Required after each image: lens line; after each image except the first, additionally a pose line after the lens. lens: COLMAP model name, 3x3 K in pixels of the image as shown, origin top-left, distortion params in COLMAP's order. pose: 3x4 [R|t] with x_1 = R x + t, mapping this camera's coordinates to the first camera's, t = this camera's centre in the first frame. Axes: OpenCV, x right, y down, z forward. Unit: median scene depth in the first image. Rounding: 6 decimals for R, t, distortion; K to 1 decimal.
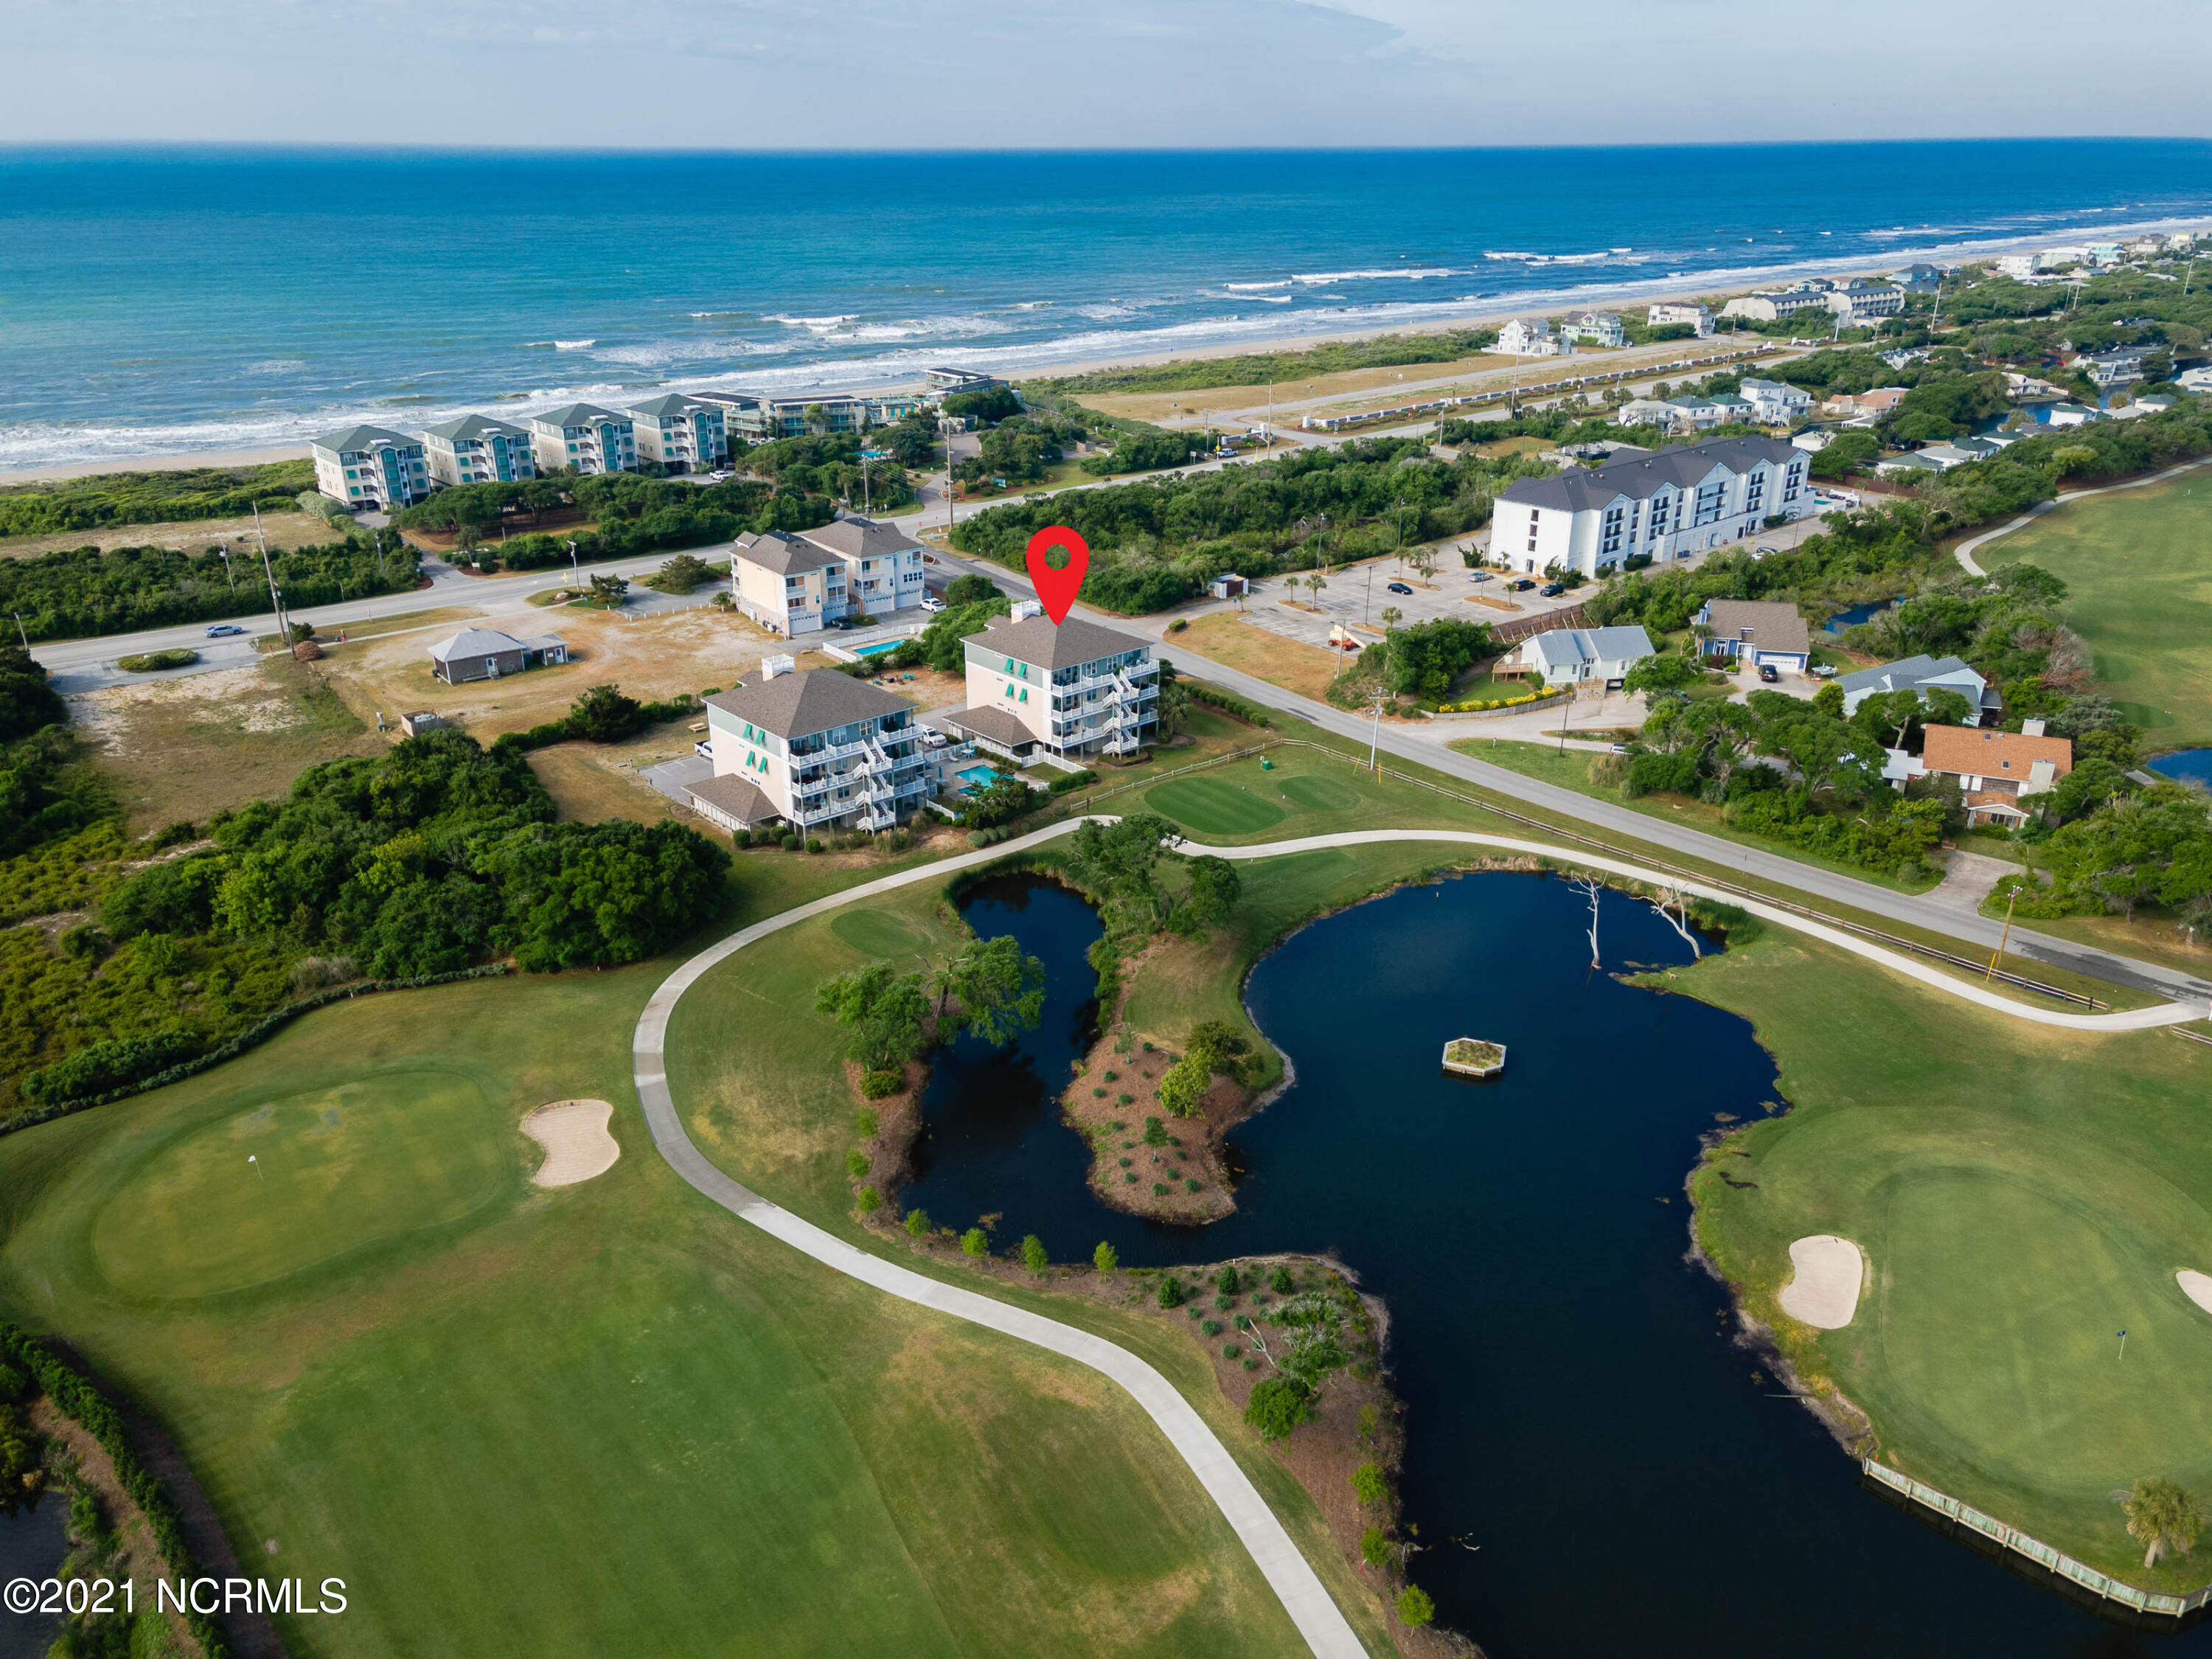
lens RADIAL K [[1668.8, 0, 1111.5], [0, 1668.8, 811.0], [0, 0, 1]] dist [0.030772, 0.012079]
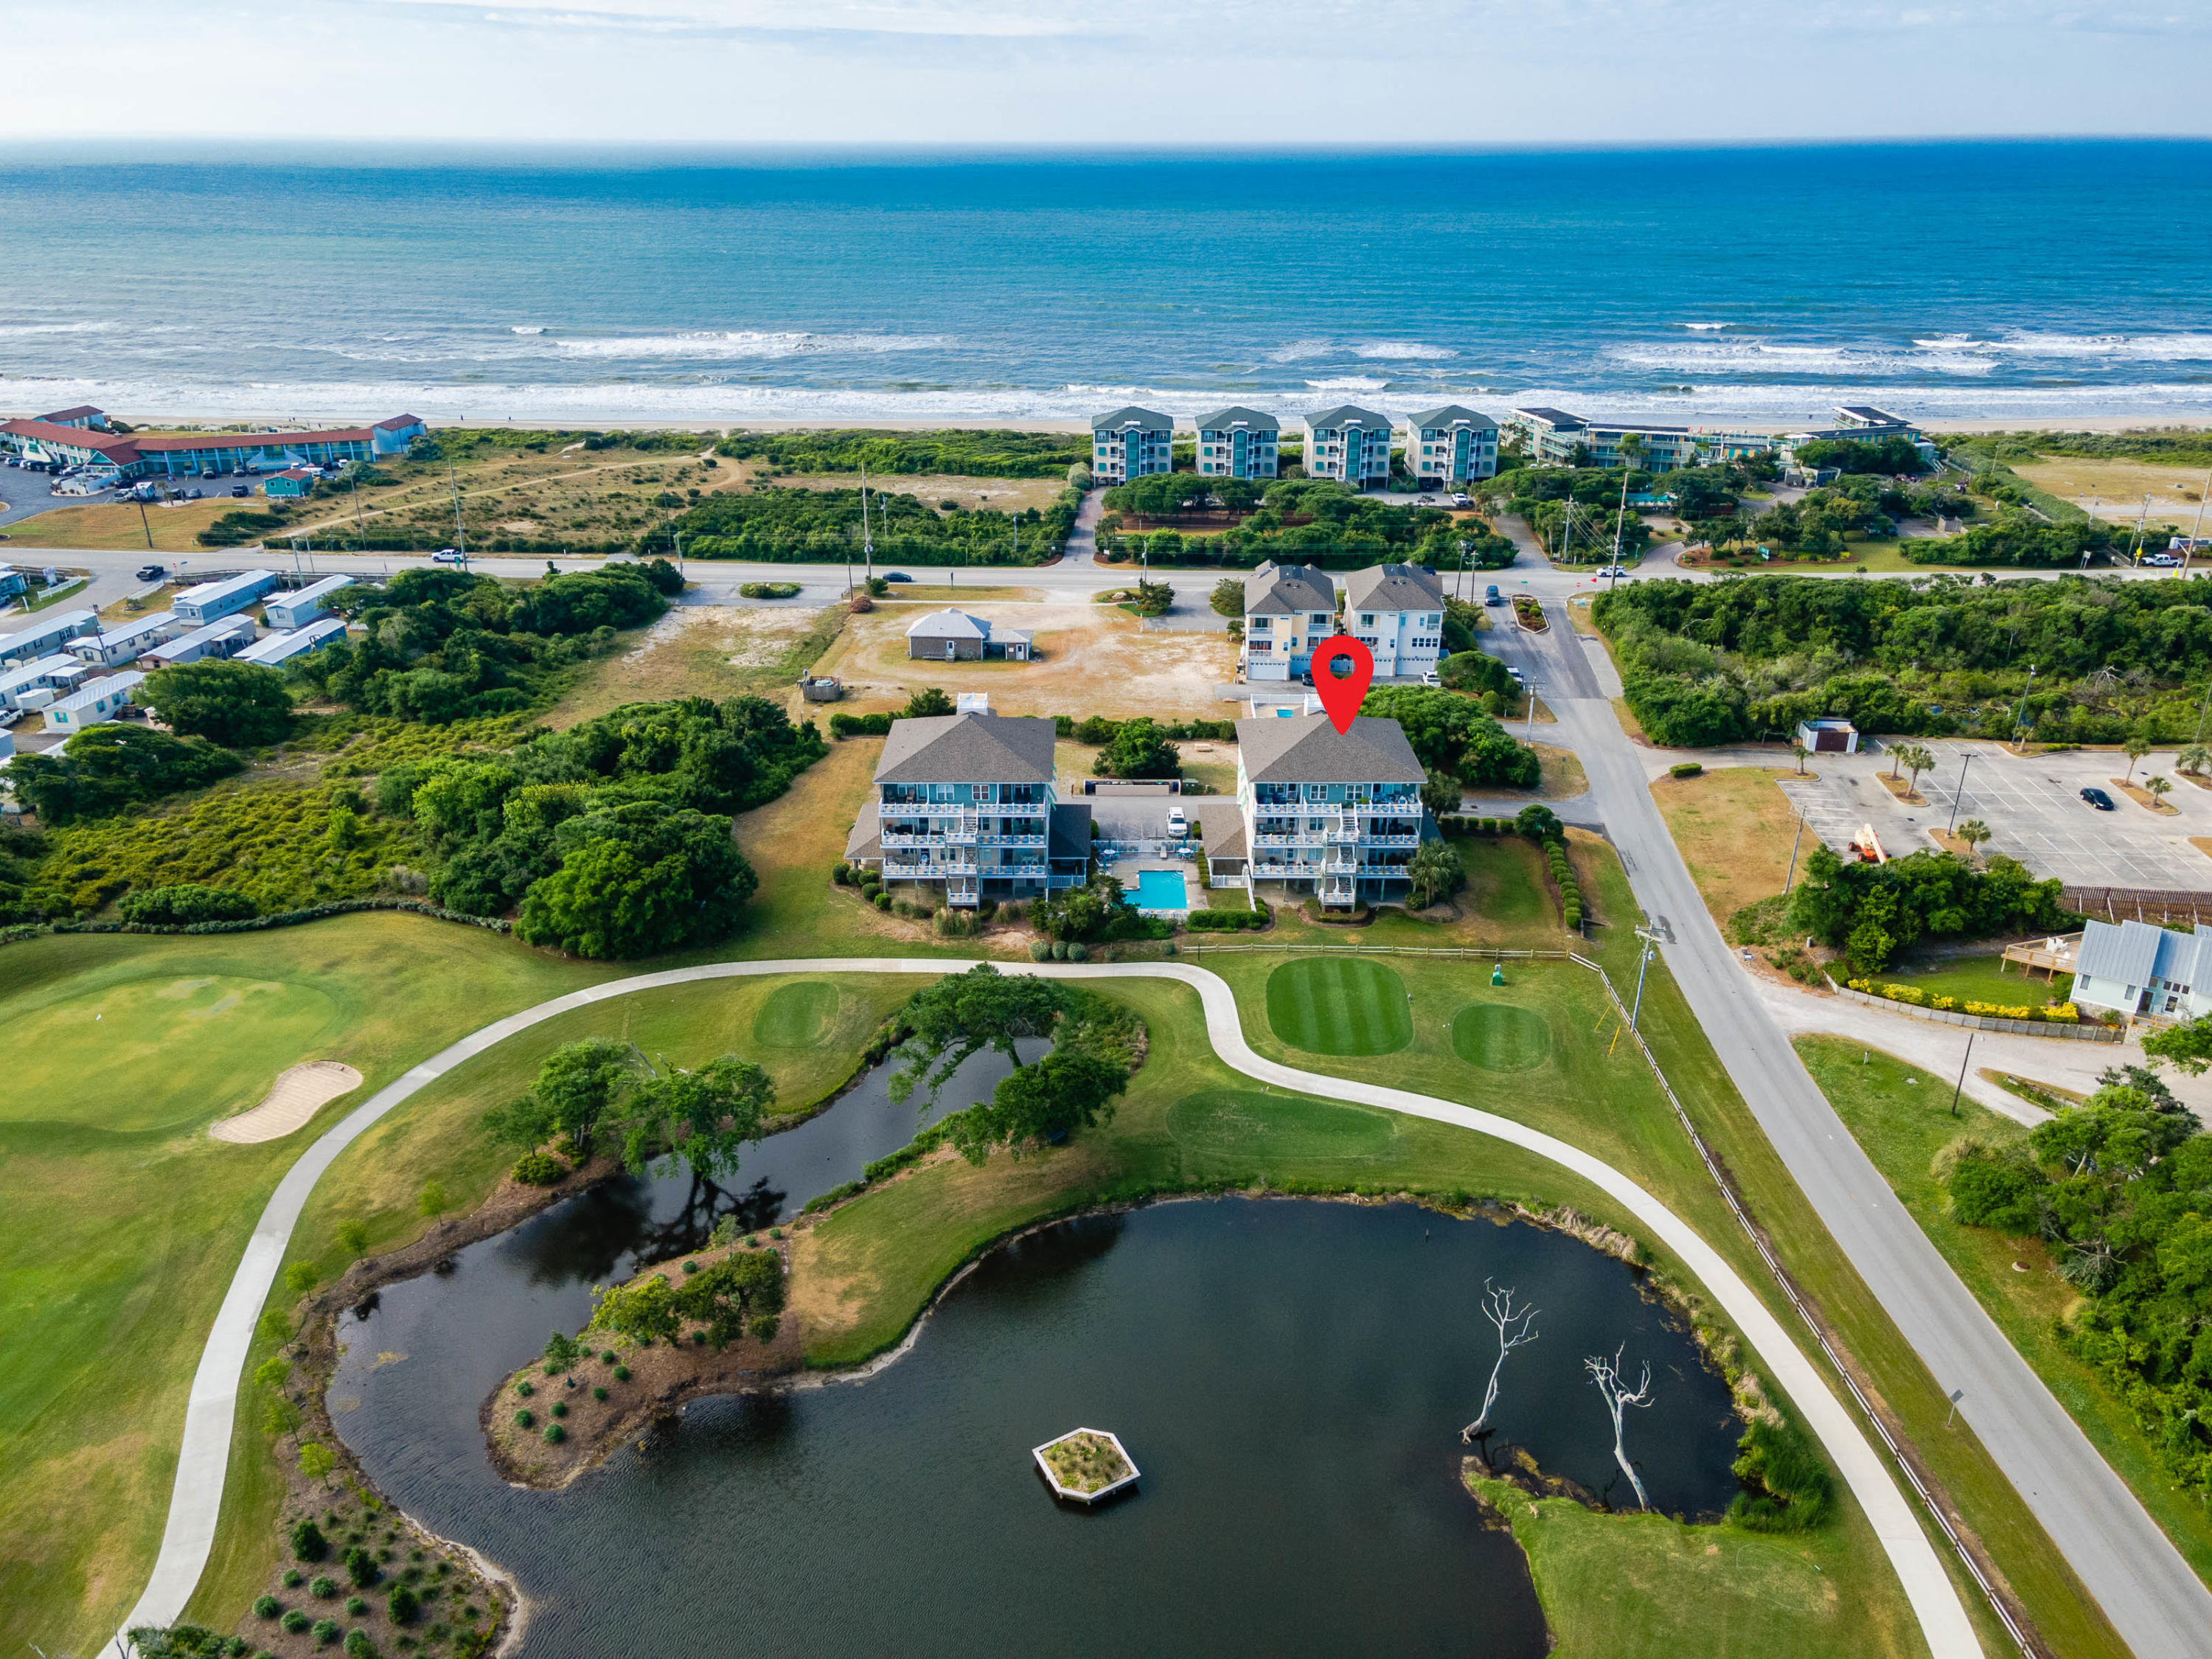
lens RADIAL K [[1668.8, 0, 1090.2], [0, 1668.8, 796.9], [0, 0, 1]] dist [0.030772, 0.012079]
pose [[0.740787, 0.247773, -0.624375, 0.352875], [-0.250763, 0.964296, 0.085148, -0.107452], [0.623180, 0.093493, 0.776470, 0.269989]]
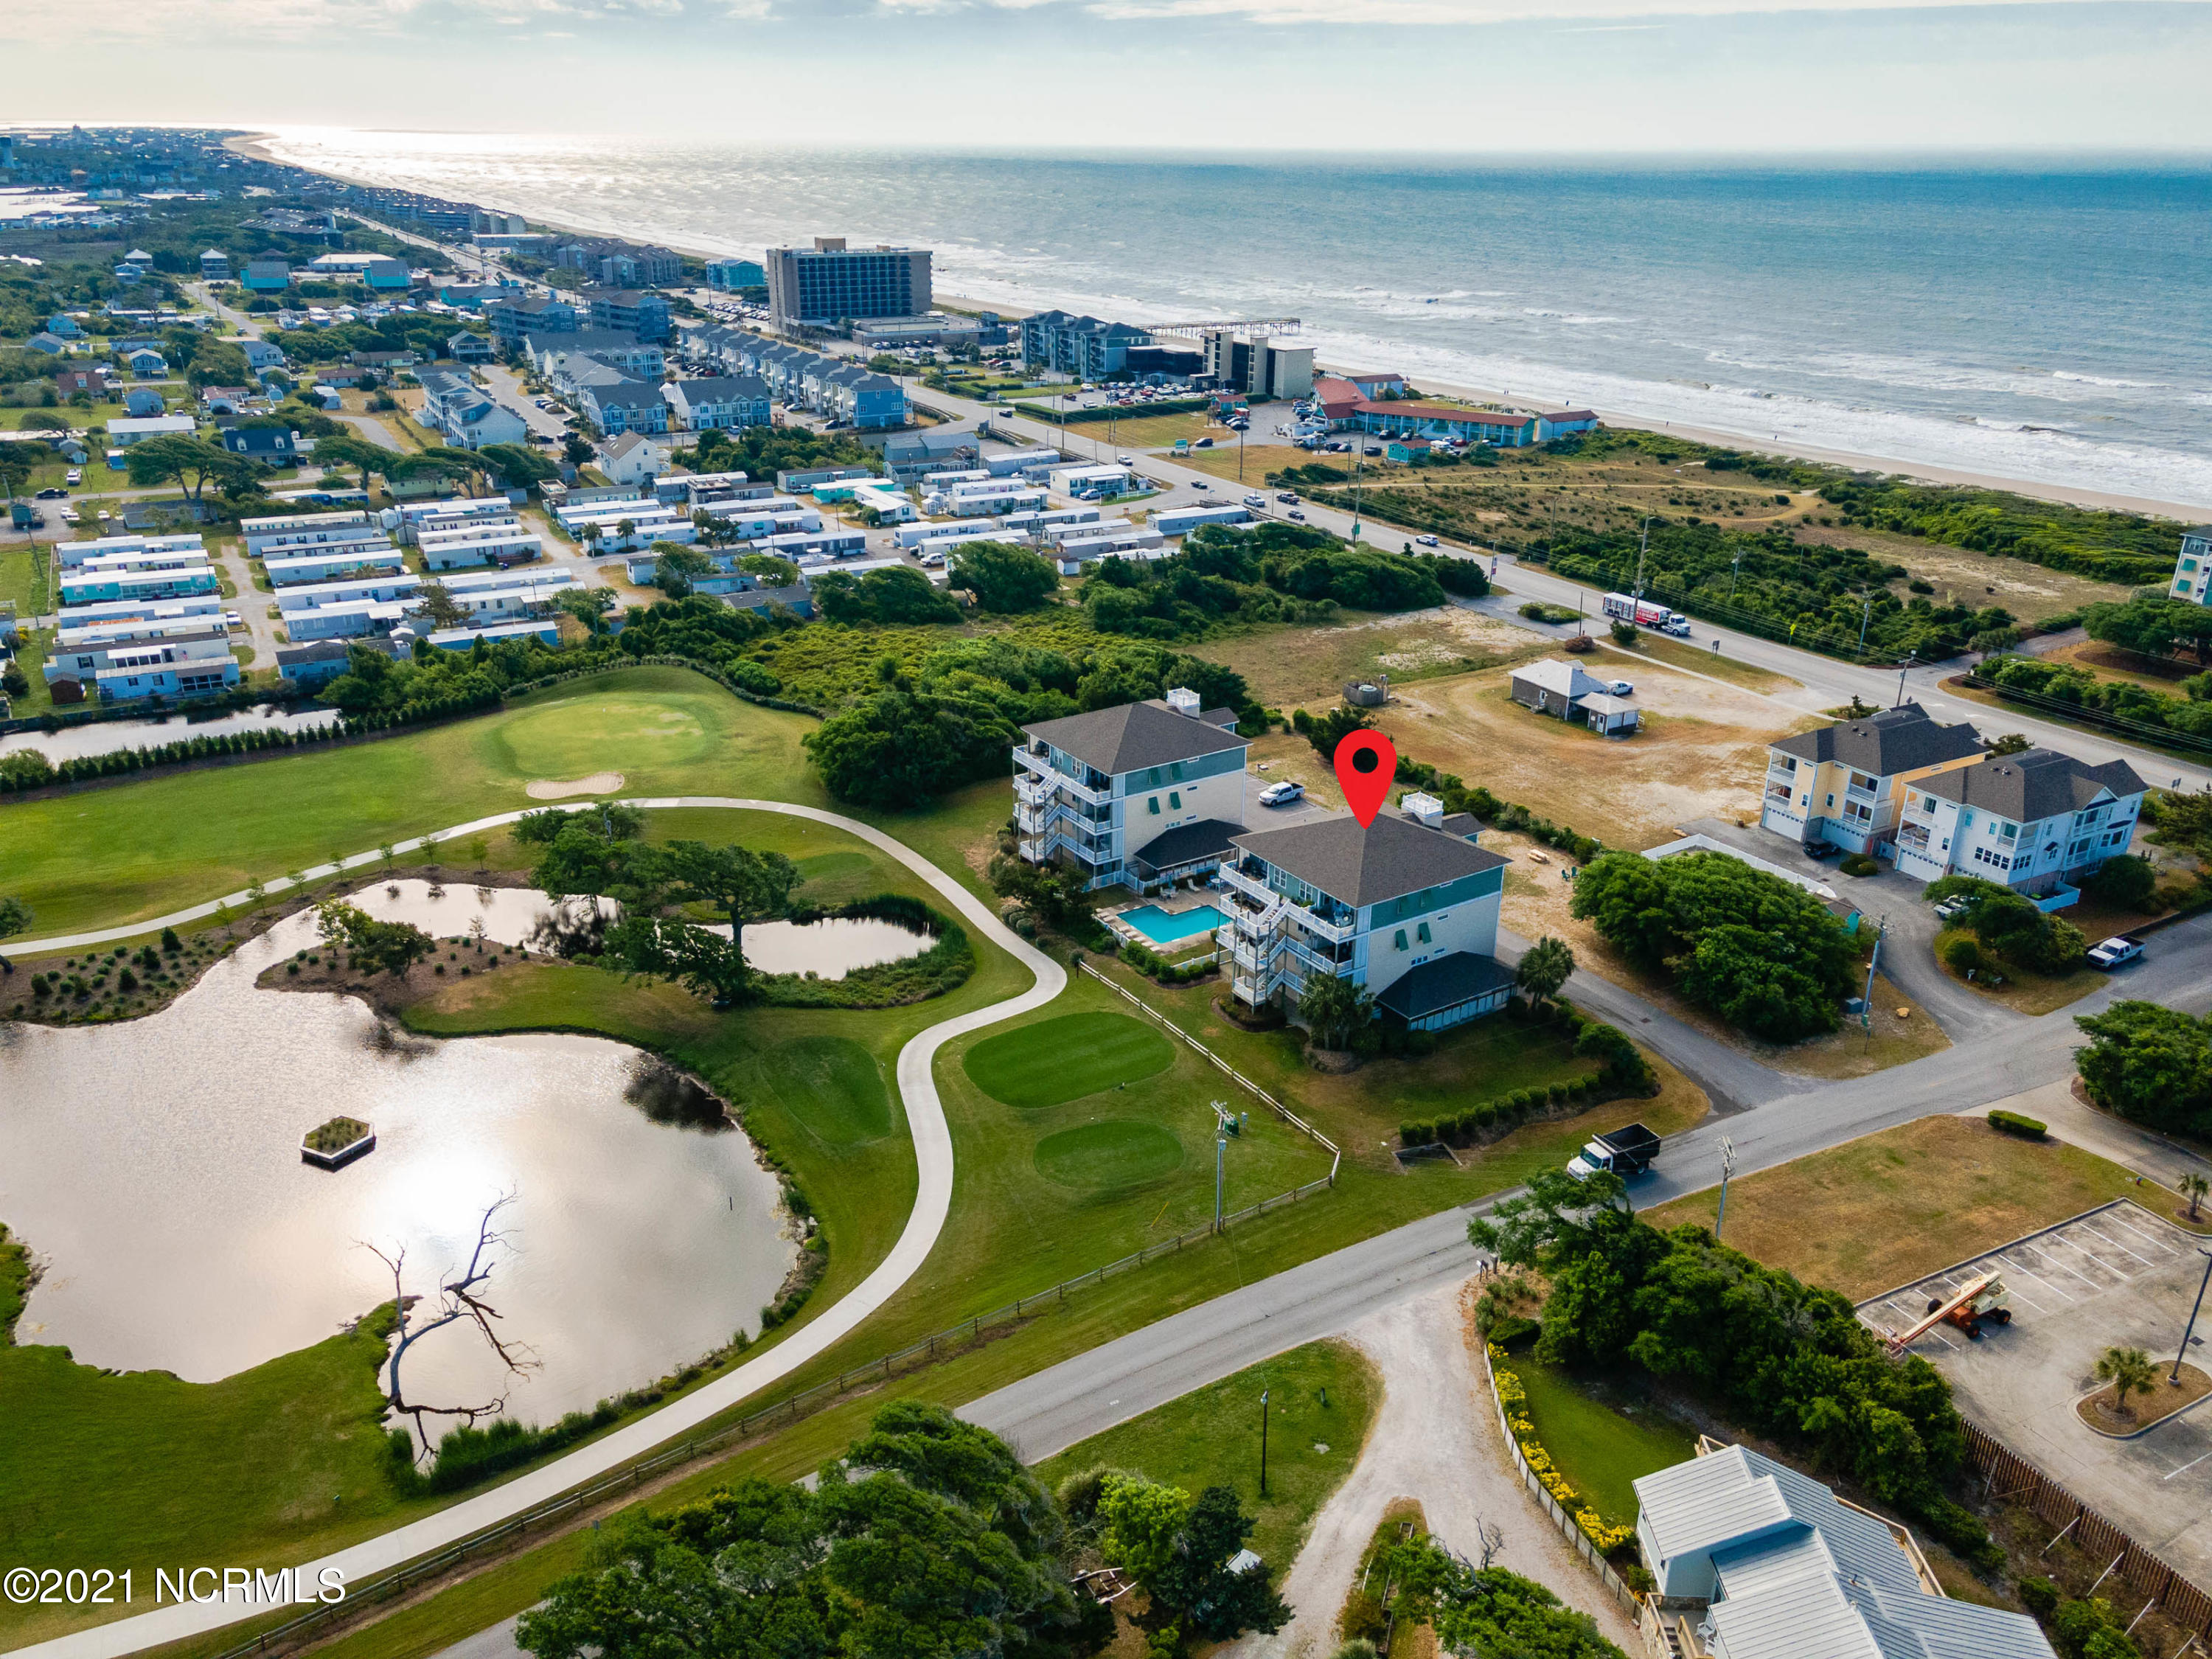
lens RADIAL K [[1668.8, 0, 1106.4], [0, 1668.8, 842.5], [0, 0, 1]] dist [0.030772, 0.012079]
pose [[-0.154295, 0.382990, -0.910775, 0.560842], [-0.377543, 0.829006, 0.412565, -0.316951], [0.913047, 0.407513, 0.016683, 0.792270]]
